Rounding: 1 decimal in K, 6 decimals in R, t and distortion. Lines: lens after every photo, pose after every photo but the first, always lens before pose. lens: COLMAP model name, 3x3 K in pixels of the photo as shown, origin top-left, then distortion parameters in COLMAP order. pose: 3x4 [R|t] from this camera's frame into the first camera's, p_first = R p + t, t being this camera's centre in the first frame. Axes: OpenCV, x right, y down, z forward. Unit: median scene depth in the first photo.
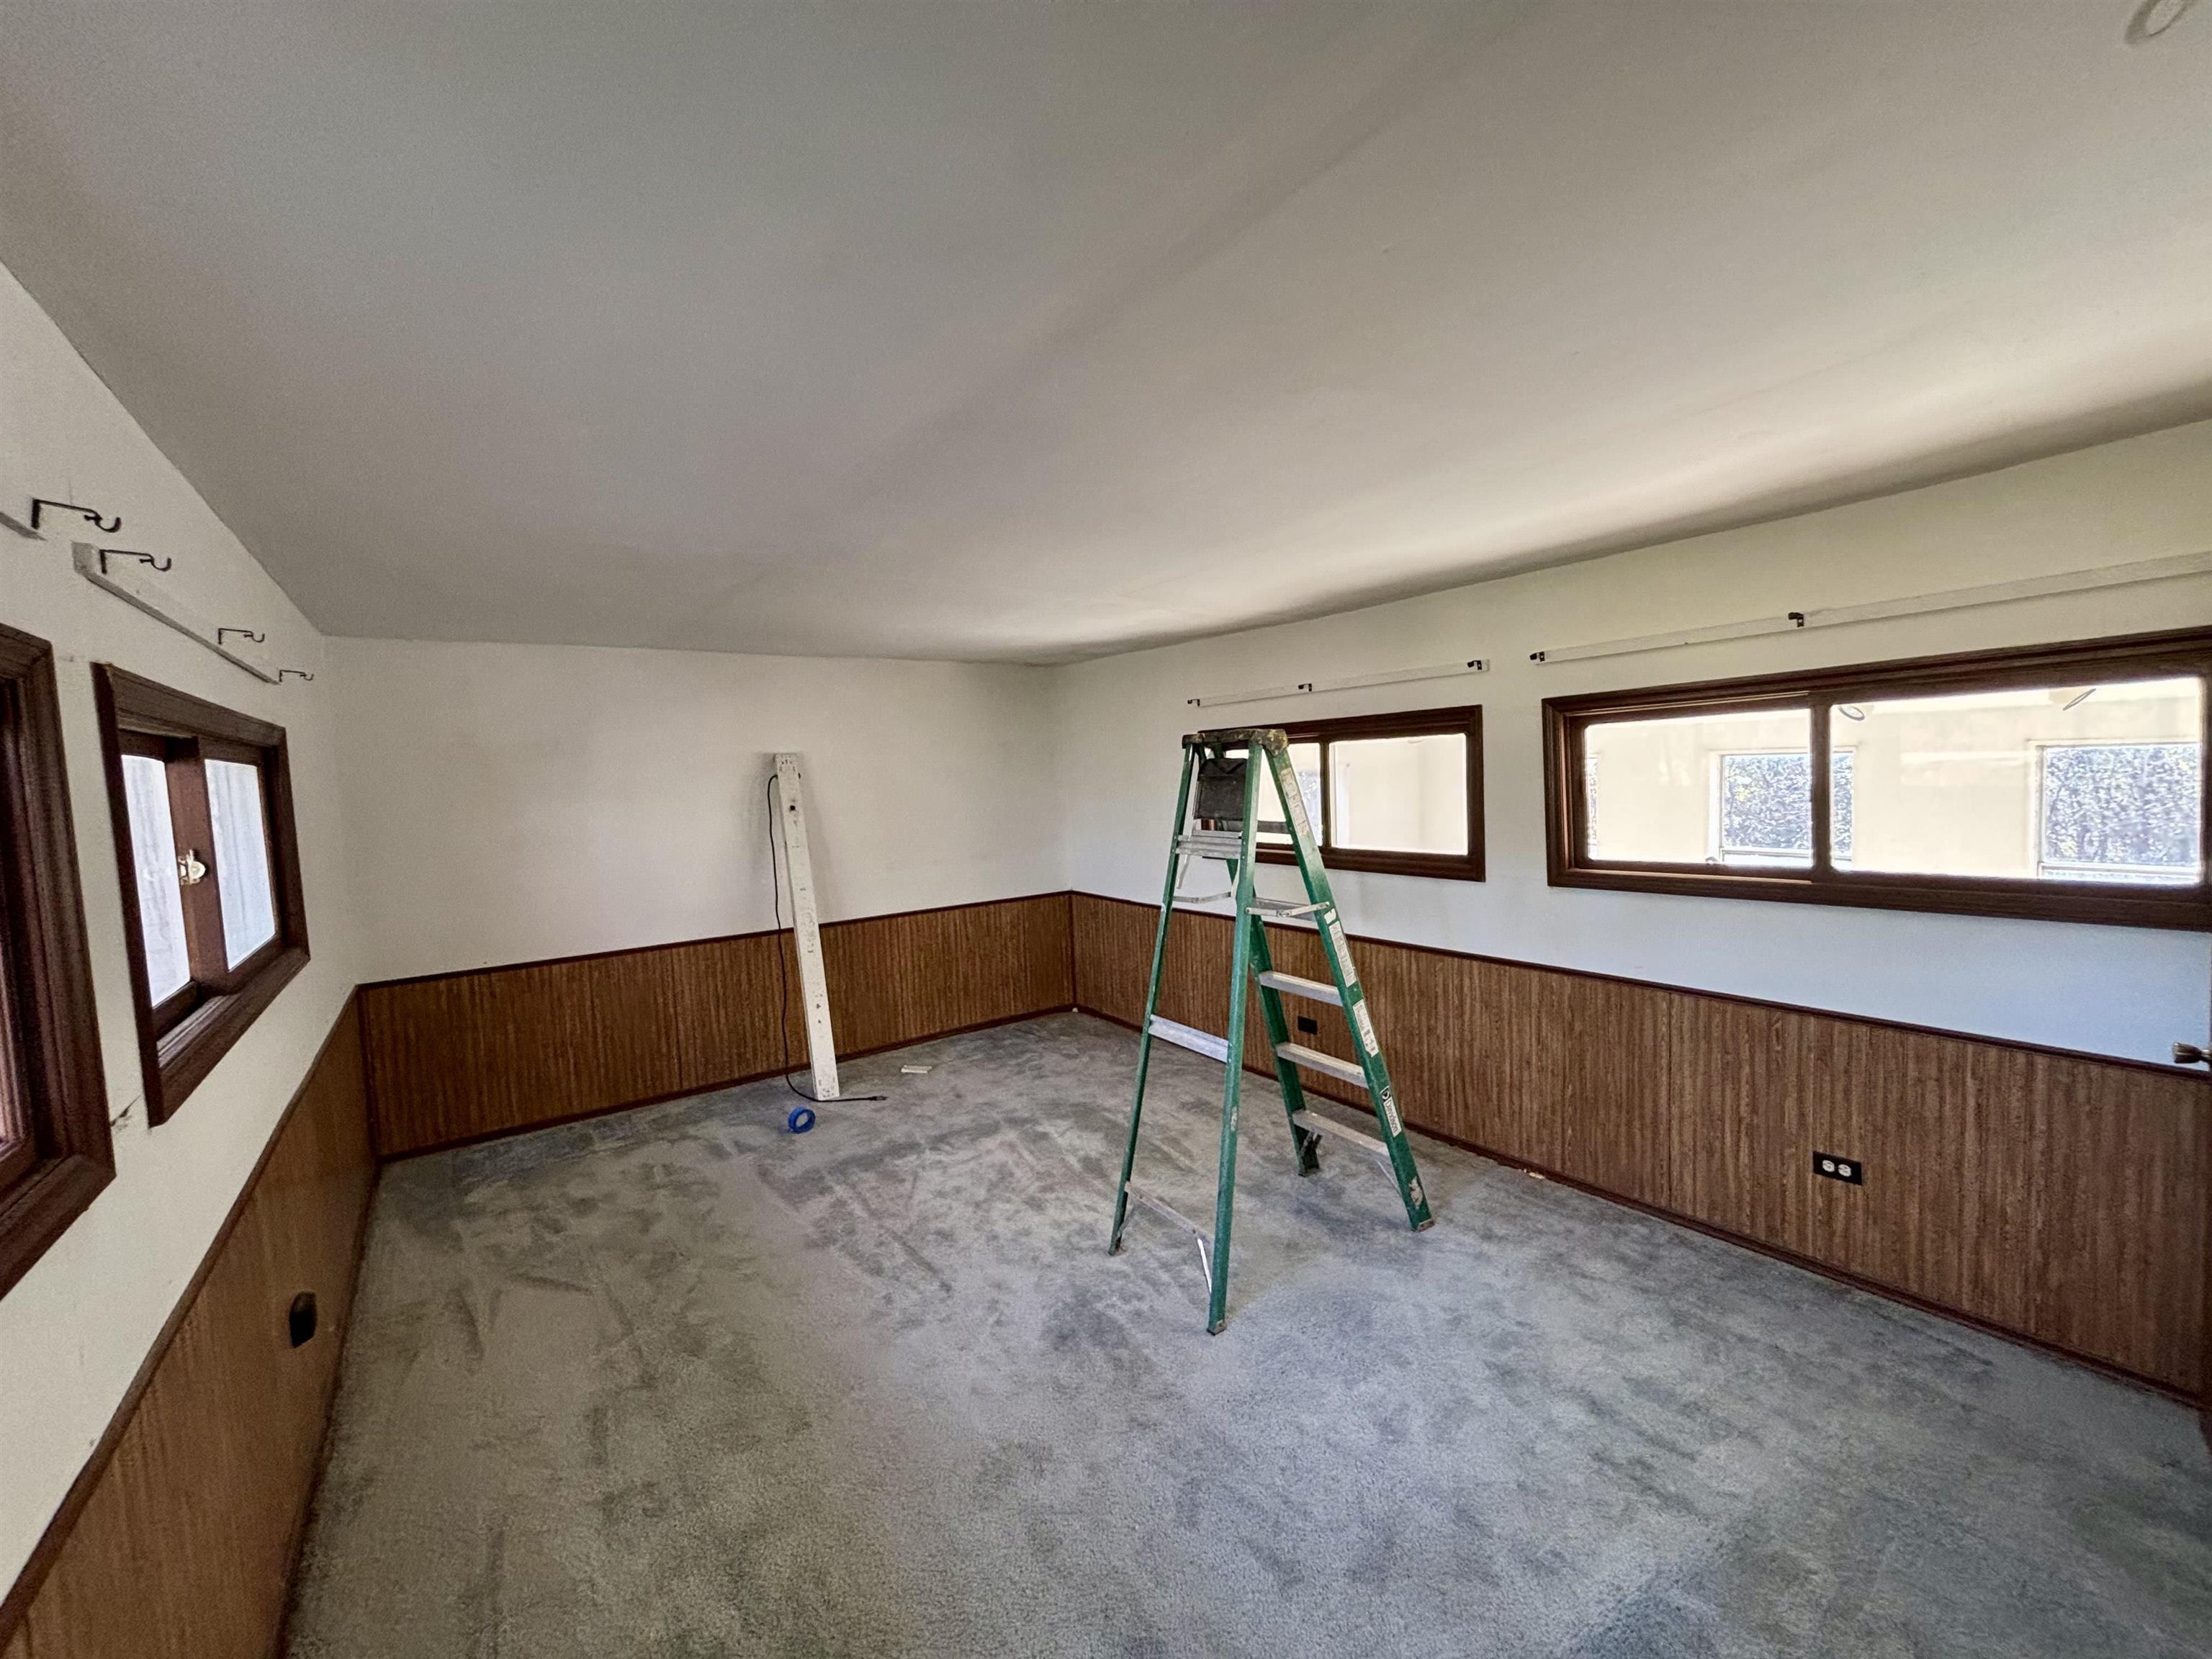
lens RADIAL K [[892.8, 0, 1096.3], [0, 892.8, 828.8], [0, 0, 1]] dist [0.013007, -0.000531]
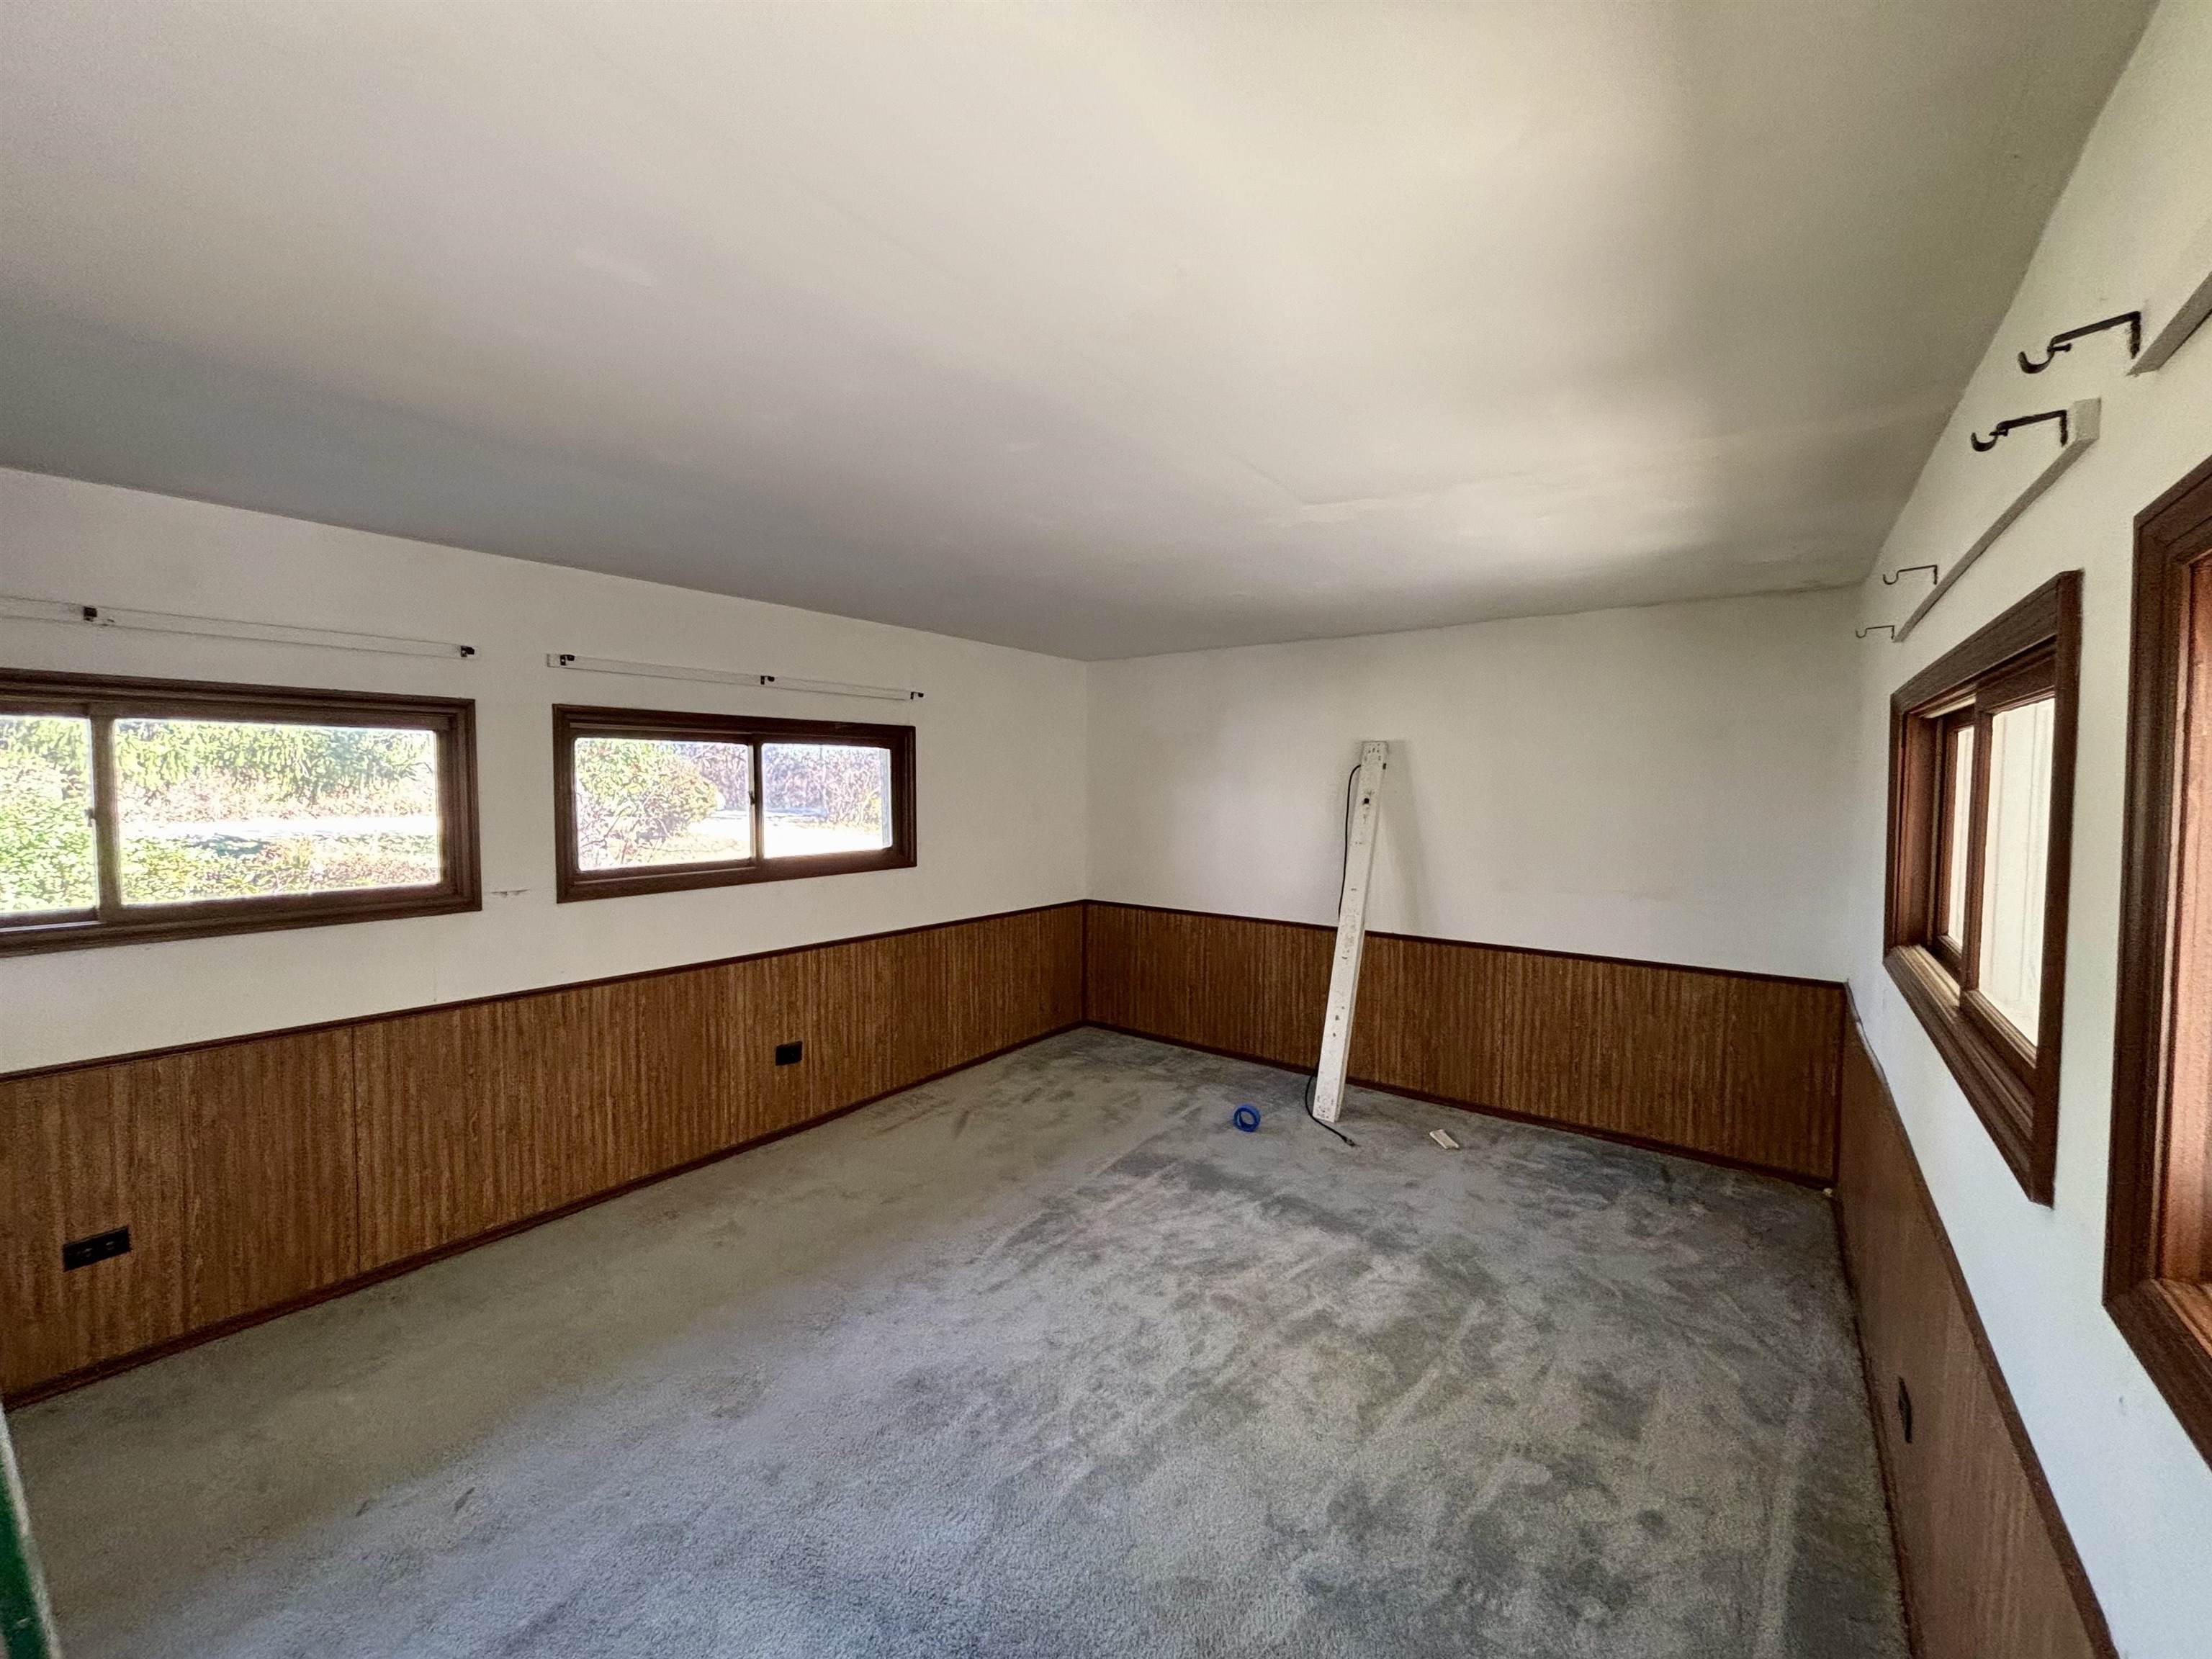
lens RADIAL K [[892.8, 0, 1098.8], [0, 892.8, 822.1], [0, 0, 1]] dist [0.013007, -0.000531]
pose [[0.308722, 0.093146, -0.946580, 0.502760], [-0.080243, 0.994196, 0.071661, -0.051303], [0.947761, 0.053833, 0.314405, 0.513849]]
